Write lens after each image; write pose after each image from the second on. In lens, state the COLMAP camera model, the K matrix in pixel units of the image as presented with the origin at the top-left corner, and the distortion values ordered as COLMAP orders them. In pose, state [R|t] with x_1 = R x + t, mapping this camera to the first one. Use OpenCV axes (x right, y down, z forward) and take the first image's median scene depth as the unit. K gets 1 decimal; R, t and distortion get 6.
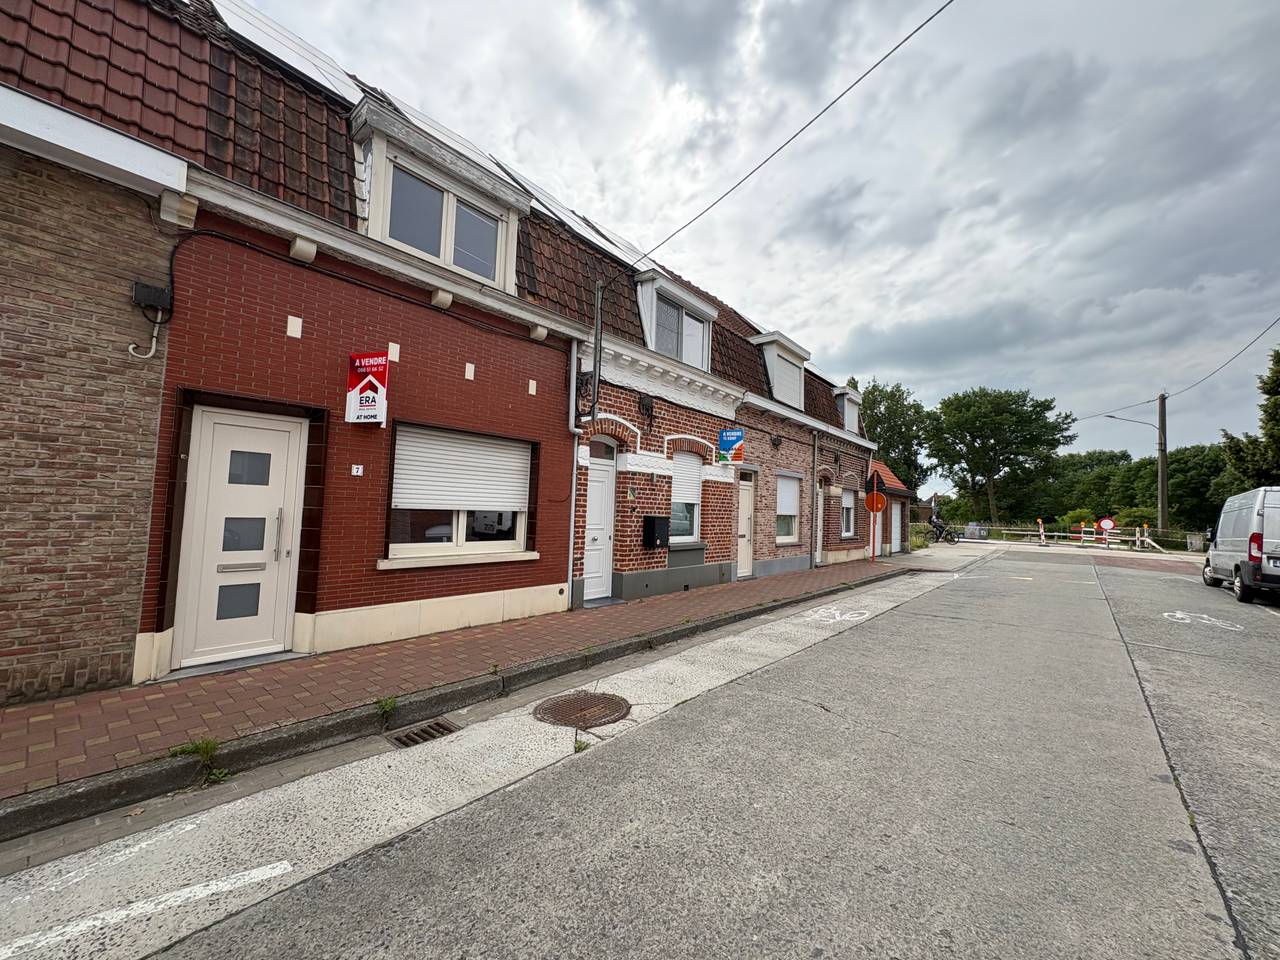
lens RADIAL K [[509.3, 0, 640.3], [0, 509.3, 478.9], [0, 0, 1]] dist [0.000107, 0.000399]
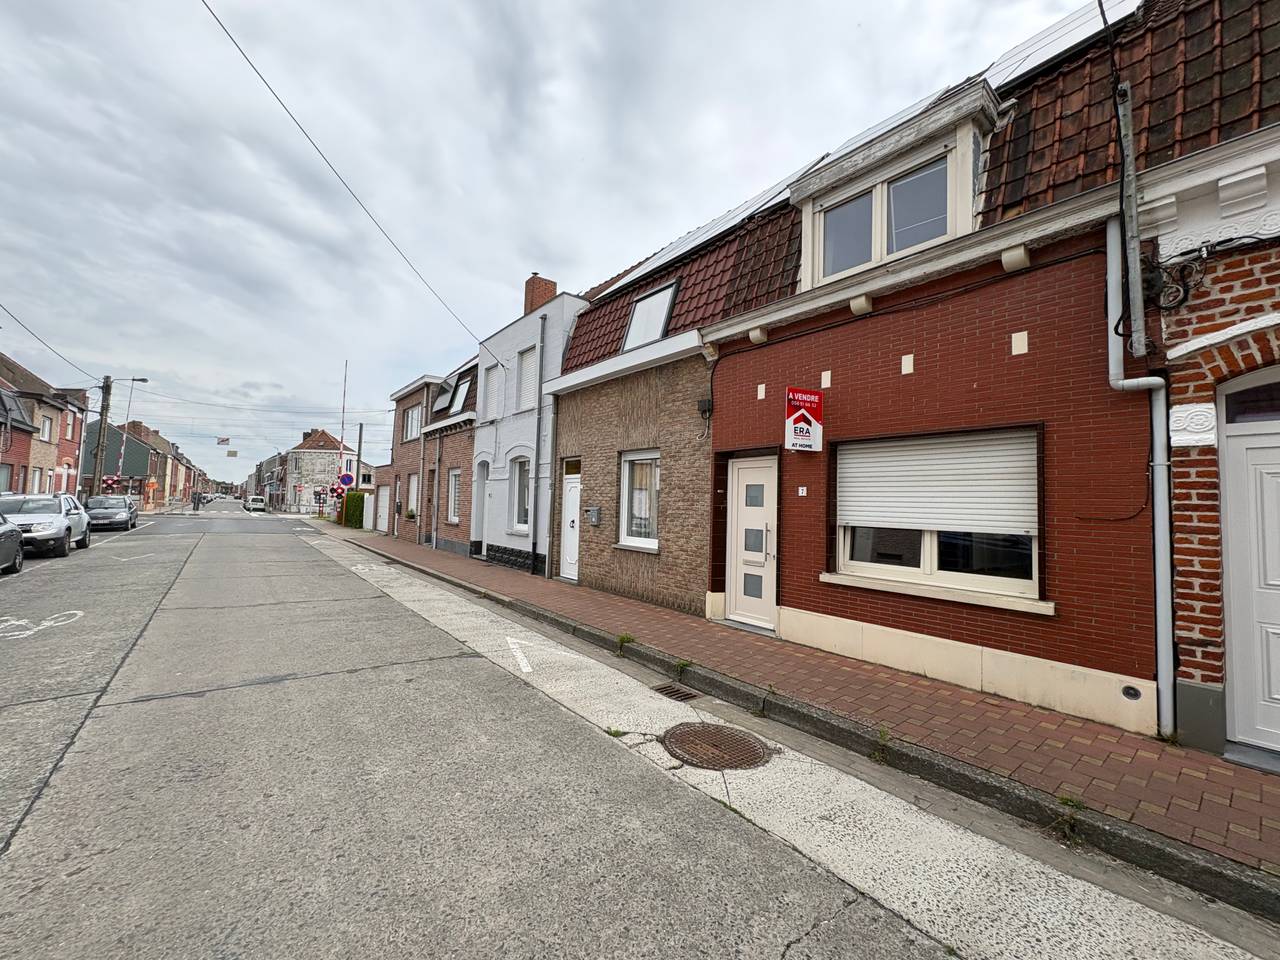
lens RADIAL K [[509.3, 0, 638.3], [0, 509.3, 479.1], [0, 0, 1]] dist [0.000107, 0.000399]
pose [[-0.185750, -0.090790, -0.978394, 0.662295], [0.019913, 0.995170, -0.096128, 0.059854], [0.982395, -0.037338, -0.183045, 0.846530]]
